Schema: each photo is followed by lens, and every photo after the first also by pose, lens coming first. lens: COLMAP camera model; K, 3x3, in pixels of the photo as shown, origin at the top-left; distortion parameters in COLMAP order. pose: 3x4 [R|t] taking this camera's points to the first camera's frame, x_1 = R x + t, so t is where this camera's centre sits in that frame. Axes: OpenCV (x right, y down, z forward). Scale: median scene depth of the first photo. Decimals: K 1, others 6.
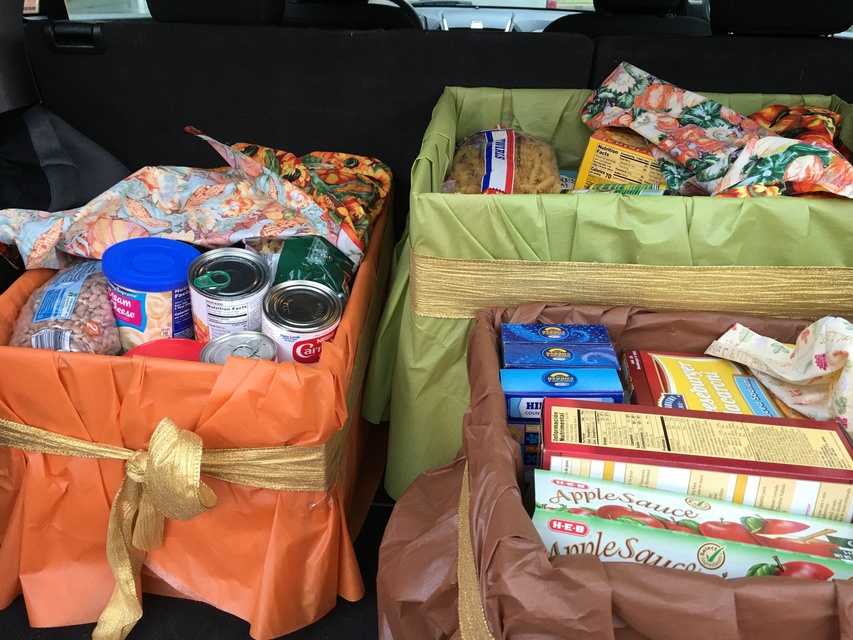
lens RADIAL K [[733.7, 0, 426.5], [0, 733.7, 320.0], [0, 0, 1]] dist [0.076135, -0.119565]
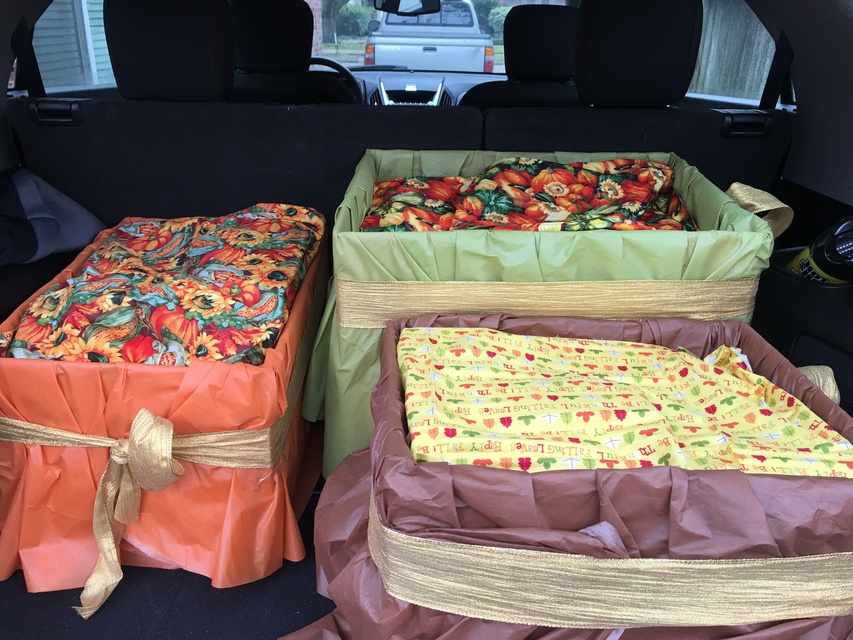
lens RADIAL K [[733.7, 0, 426.5], [0, 733.7, 320.0], [0, 0, 1]] dist [0.076135, -0.119565]
pose [[0.997728, -0.027490, 0.061507, 0.058498], [0.031441, 0.997441, -0.064214, 0.069946], [-0.059584, 0.066002, 0.996039, -0.296369]]
